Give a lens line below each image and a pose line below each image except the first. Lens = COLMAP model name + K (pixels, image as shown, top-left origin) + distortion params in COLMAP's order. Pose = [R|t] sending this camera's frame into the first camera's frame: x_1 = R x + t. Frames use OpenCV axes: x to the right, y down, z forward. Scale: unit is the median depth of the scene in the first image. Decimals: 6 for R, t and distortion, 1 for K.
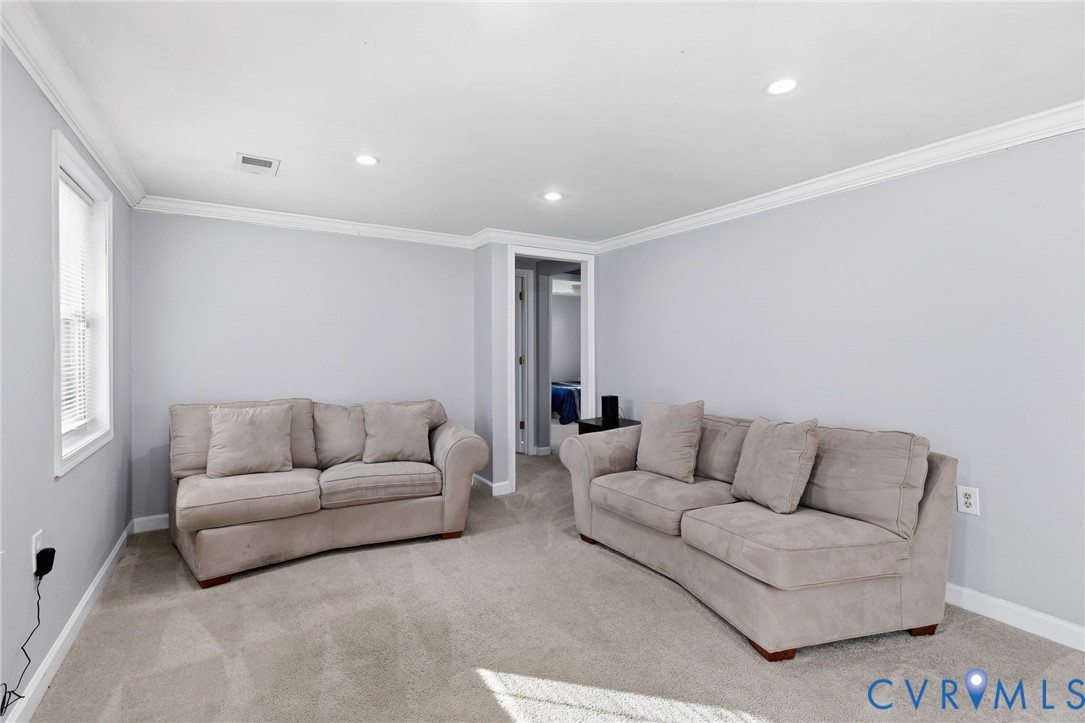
lens RADIAL K [[493.6, 0, 541.1], [0, 493.6, 343.5], [0, 0, 1]] dist [0.001142, -0.000541]
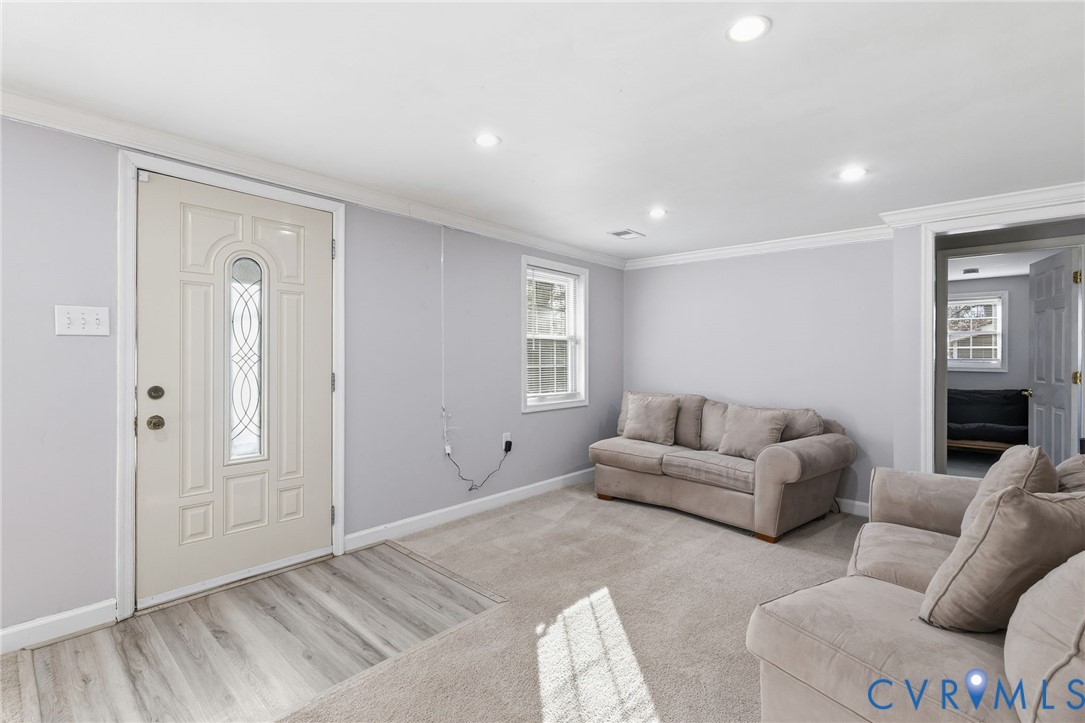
lens RADIAL K [[487.8, 0, 527.8], [0, 487.8, 358.4], [0, 0, 1]] dist [-0.002365, 0.000030]
pose [[0.279181, 0.006855, -0.960214, 0.738386], [-0.000102, 0.999975, 0.007110, 0.008471], [0.960238, -0.001887, 0.279175, 0.274215]]
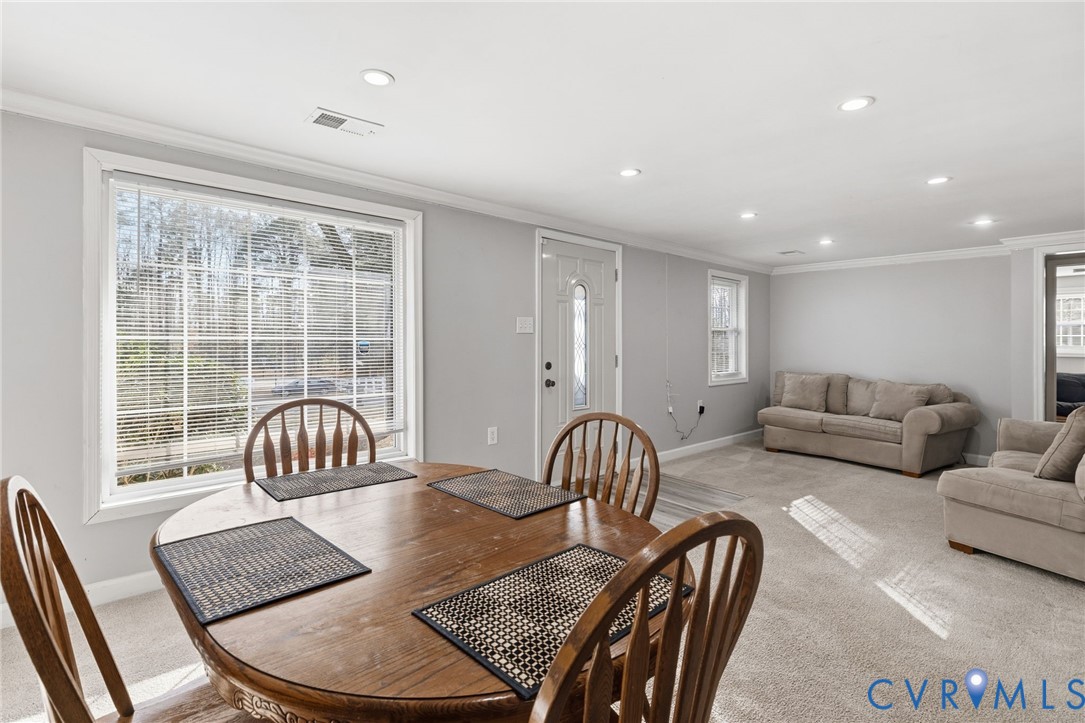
lens RADIAL K [[493.6, 0, 541.1], [0, 493.6, 343.5], [0, 0, 1]] dist [0.001142, -0.000541]
pose [[0.178690, 0.003791, -0.983898, 1.170241], [0.000563, 0.999992, 0.003955, 0.001692], [0.983905, -0.001261, 0.178687, -0.351099]]
